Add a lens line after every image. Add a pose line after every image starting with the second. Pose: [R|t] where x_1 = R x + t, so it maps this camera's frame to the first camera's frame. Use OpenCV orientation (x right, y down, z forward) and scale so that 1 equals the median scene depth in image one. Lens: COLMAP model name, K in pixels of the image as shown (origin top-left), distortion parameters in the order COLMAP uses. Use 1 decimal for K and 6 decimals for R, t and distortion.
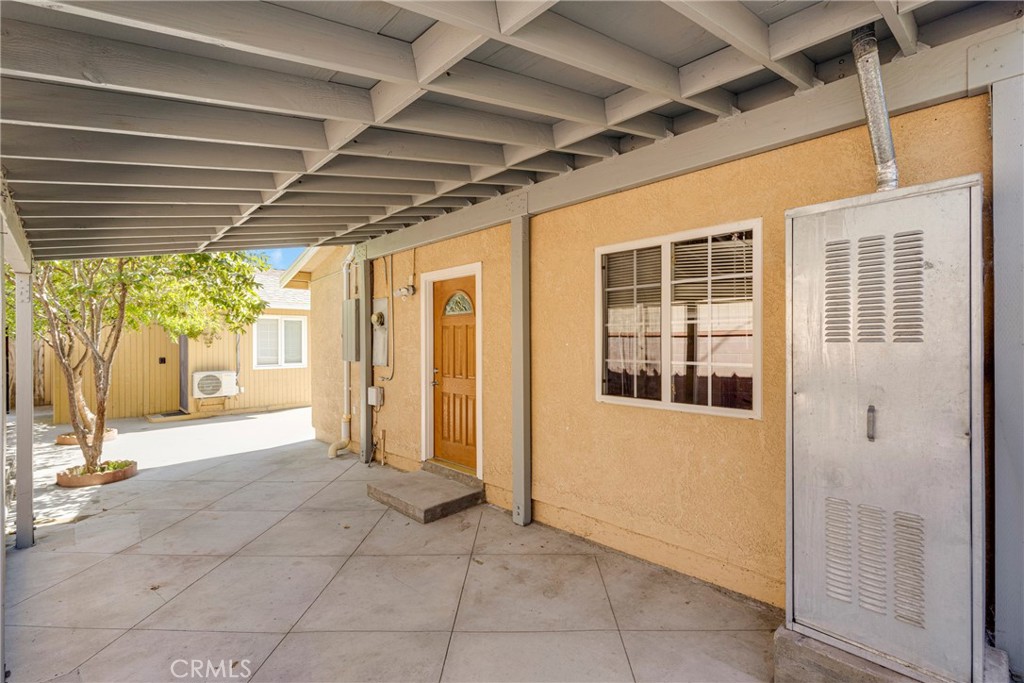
lens RADIAL K [[460.9, 0, 508.2], [0, 460.9, 349.3], [0, 0, 1]] dist [0.001086, 0.000024]
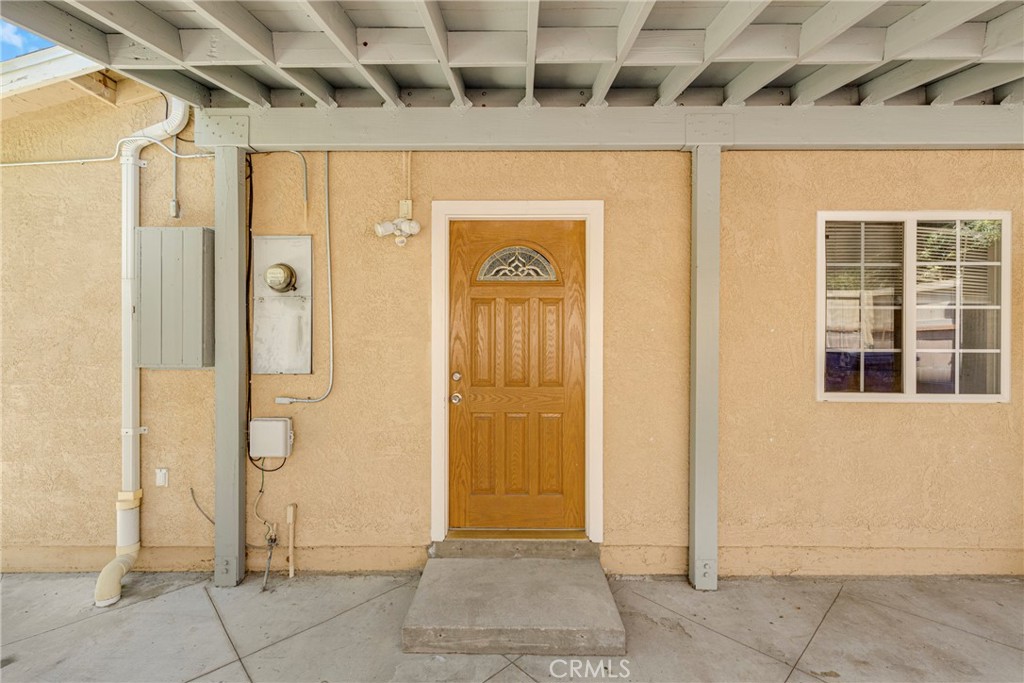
lens RADIAL K [[490.7, 0, 512.0], [0, 490.7, 341.5], [0, 0, 1]] dist [0.002907, 0.000262]
pose [[0.701427, -0.002939, 0.712736, -0.797974], [0.005450, 0.999984, -0.001240, 0.006410], [-0.712721, 0.004755, 0.701432, 0.774587]]
